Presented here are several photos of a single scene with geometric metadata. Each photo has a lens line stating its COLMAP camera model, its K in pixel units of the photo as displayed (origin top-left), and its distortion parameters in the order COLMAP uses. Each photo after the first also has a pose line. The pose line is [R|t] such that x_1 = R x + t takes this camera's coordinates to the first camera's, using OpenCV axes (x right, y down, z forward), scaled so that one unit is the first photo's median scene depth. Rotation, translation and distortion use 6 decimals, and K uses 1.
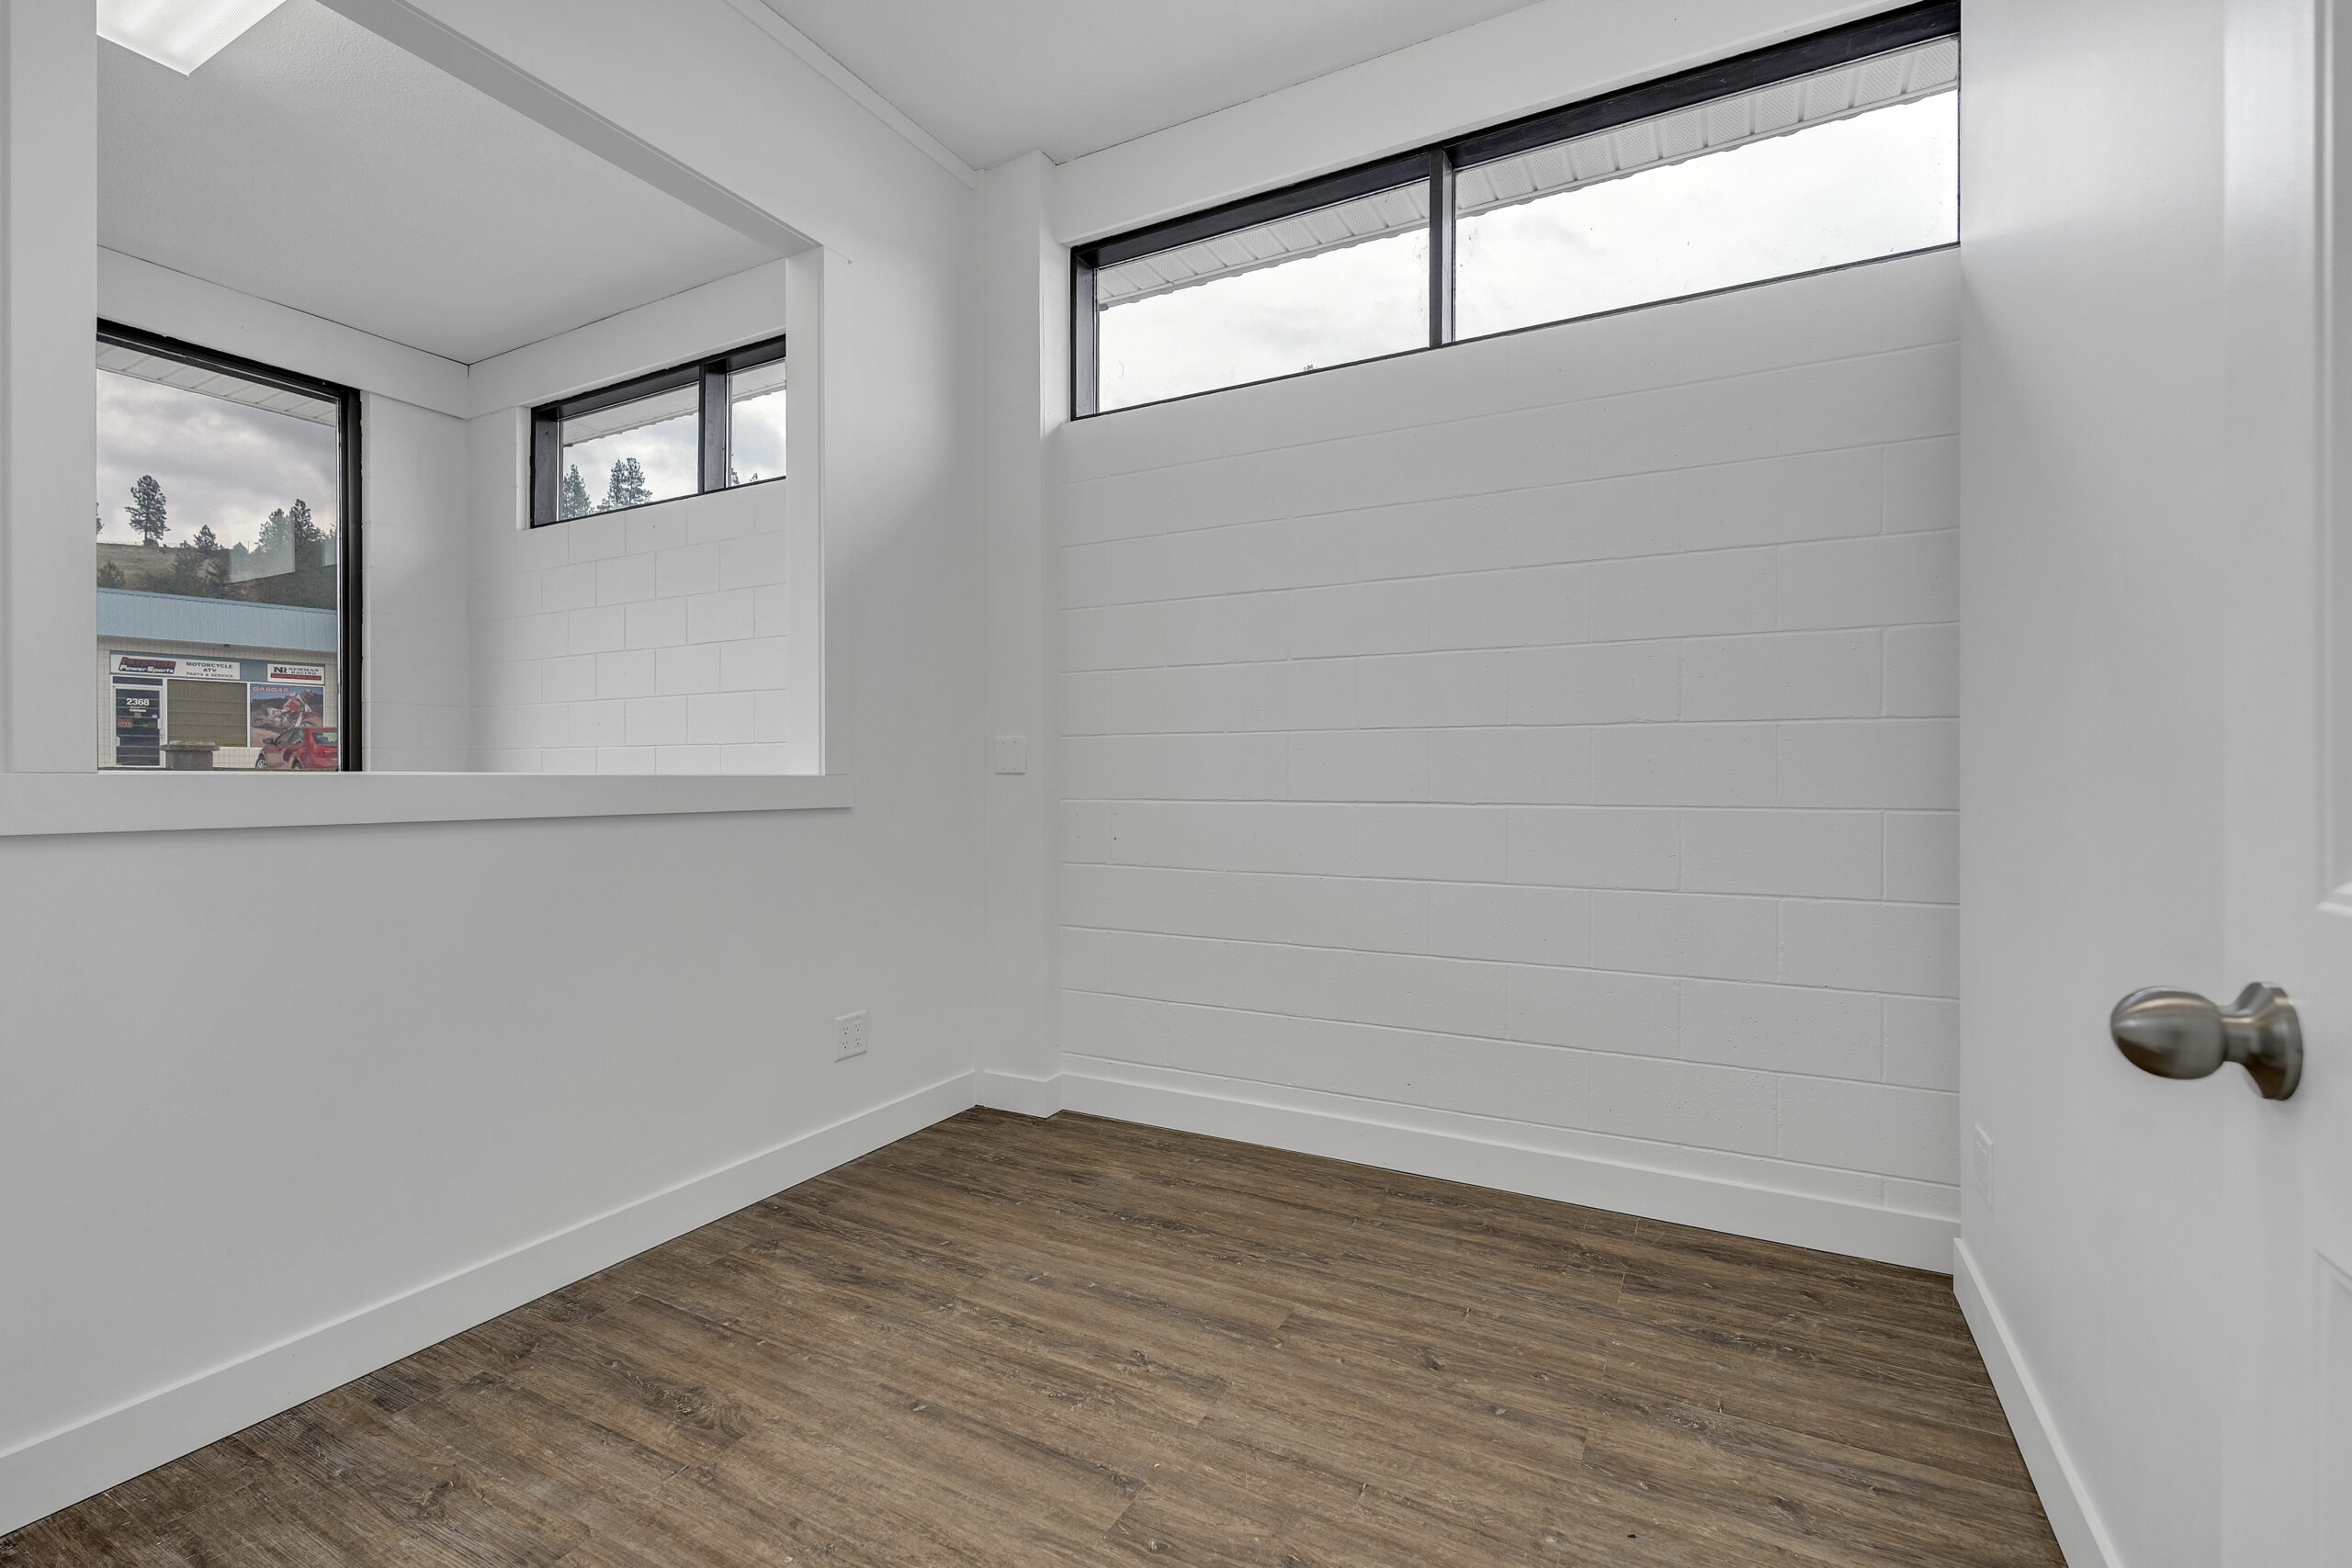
lens RADIAL K [[1036.8, 0, 1176.2], [0, 1036.8, 779.9], [0, 0, 1]] dist [-0.006168, 0.000233]
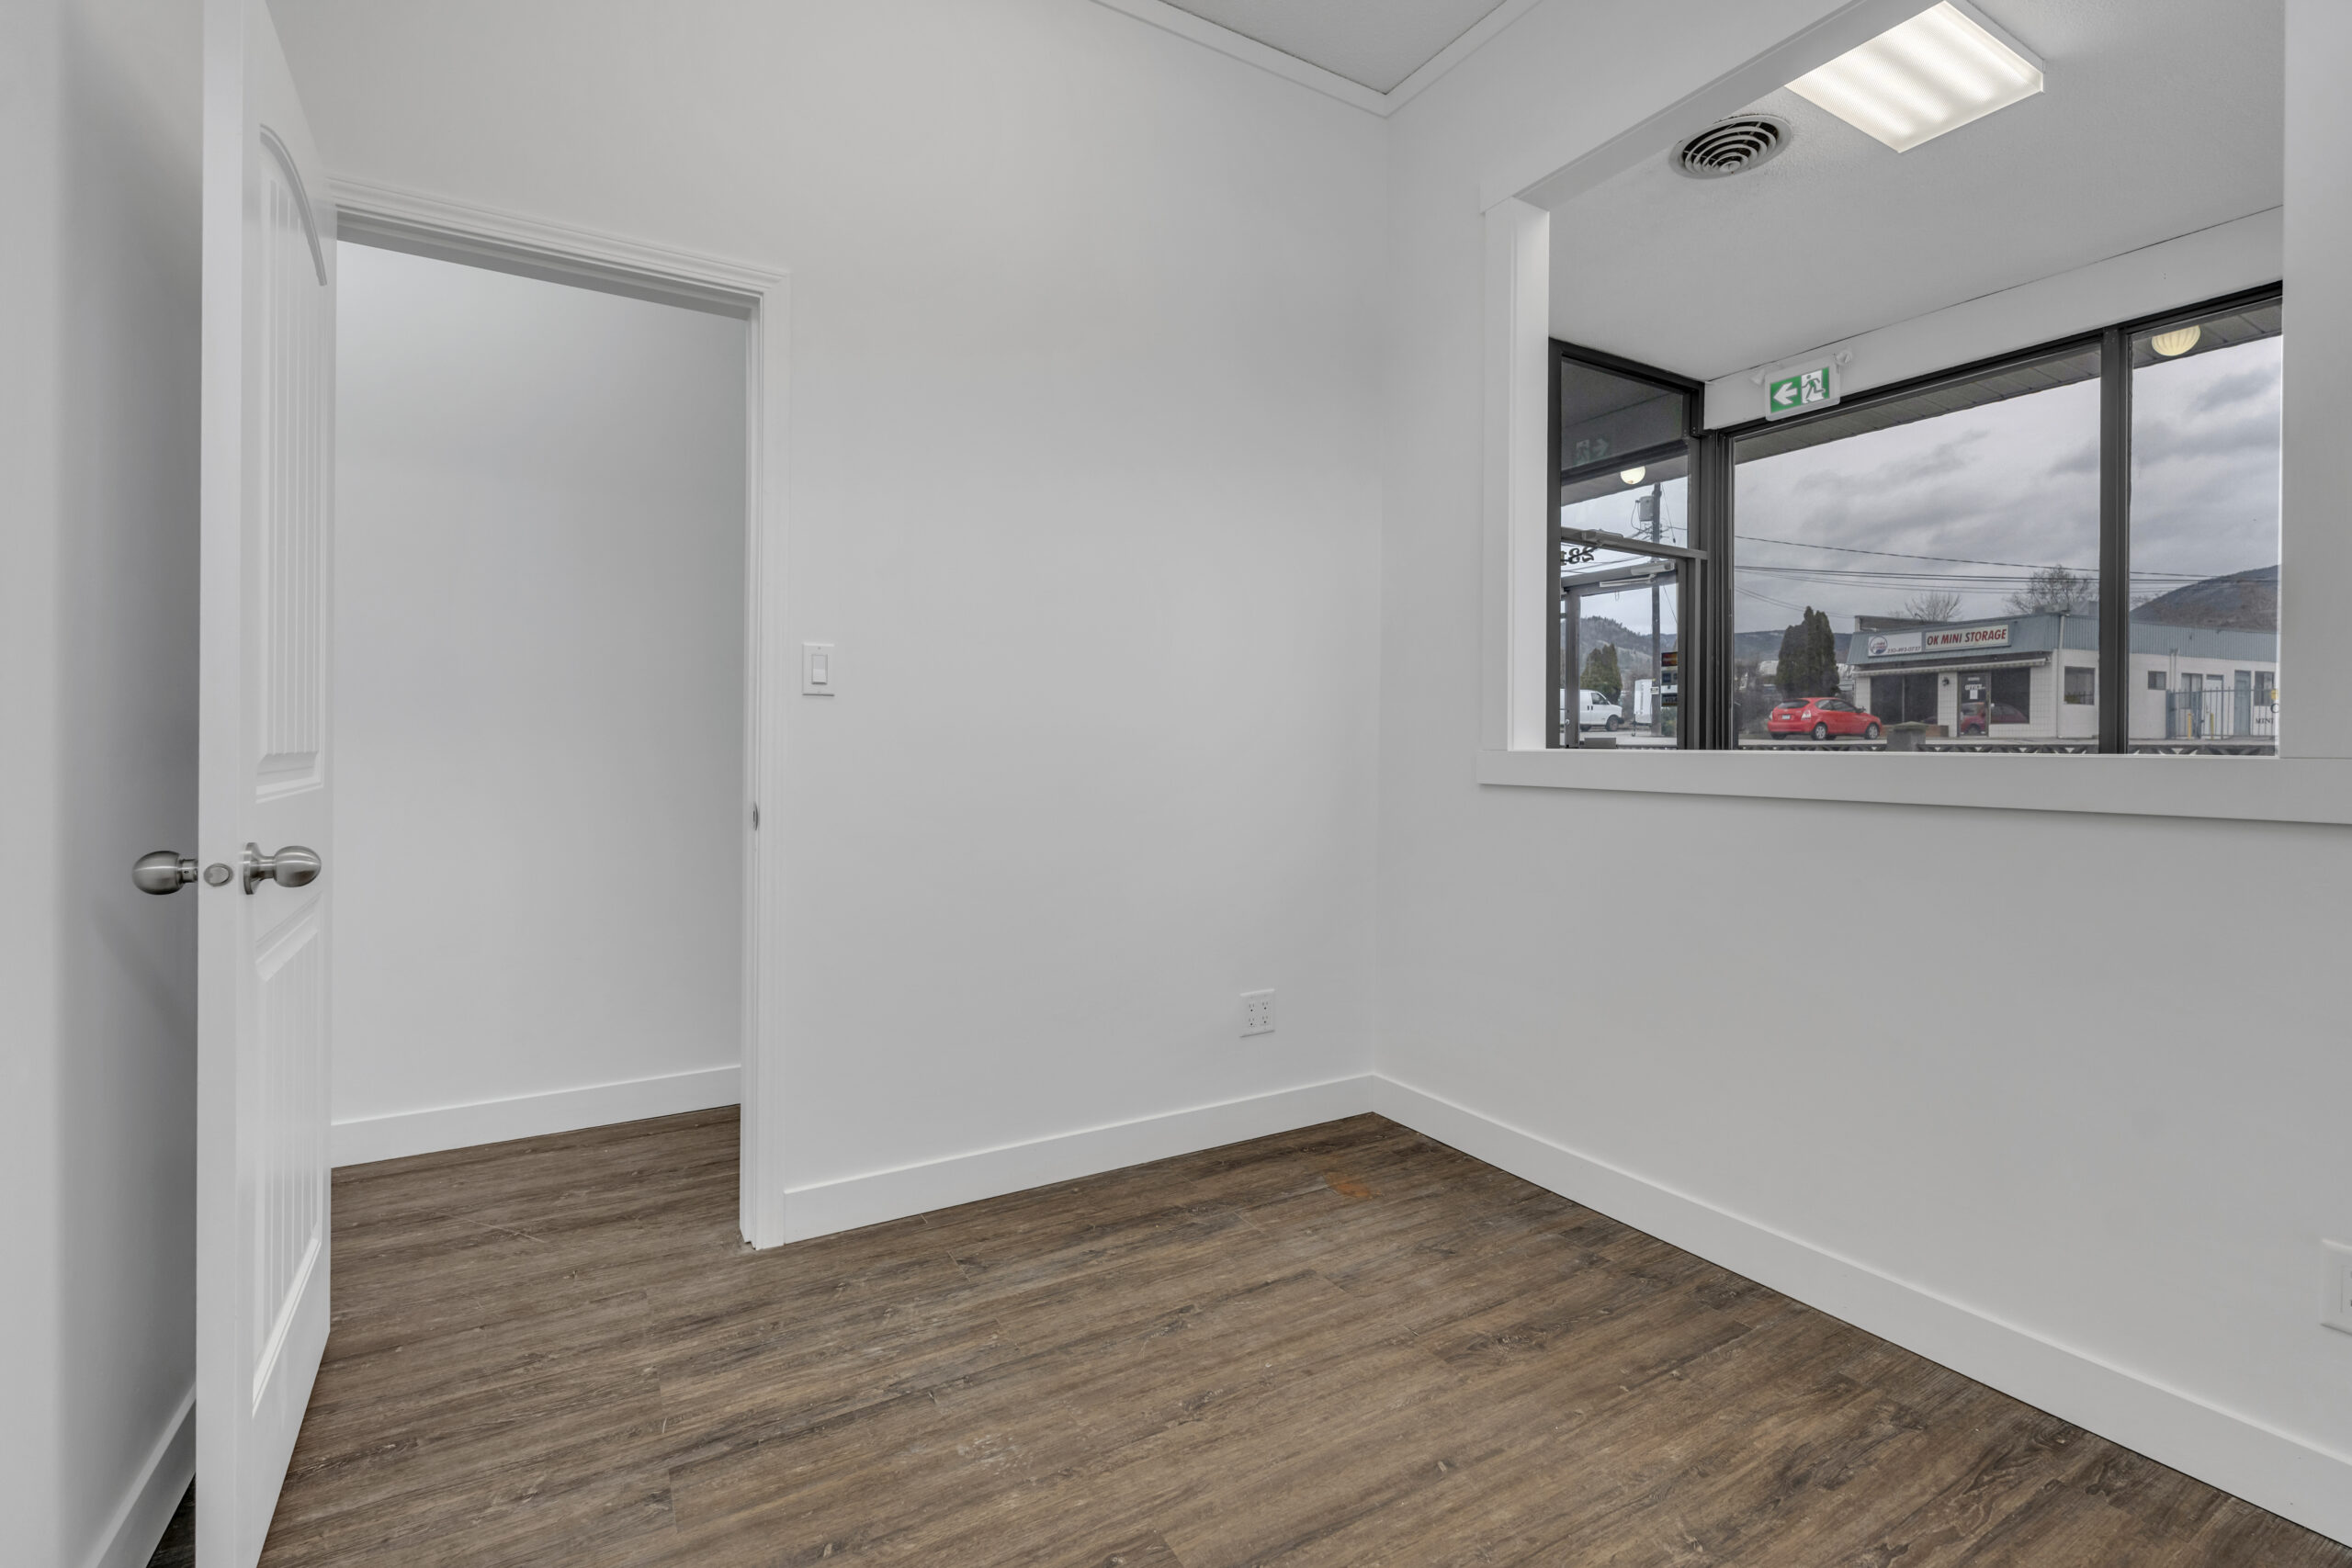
lens RADIAL K [[1036.8, 0, 1182.0], [0, 1036.8, 749.6], [0, 0, 1]] dist [-0.006168, 0.000233]
pose [[-0.513190, 0.001901, -0.858273, 0.578924], [-0.008806, 0.999933, 0.007480, -0.013021], [0.858230, 0.011397, -0.513139, 1.156991]]
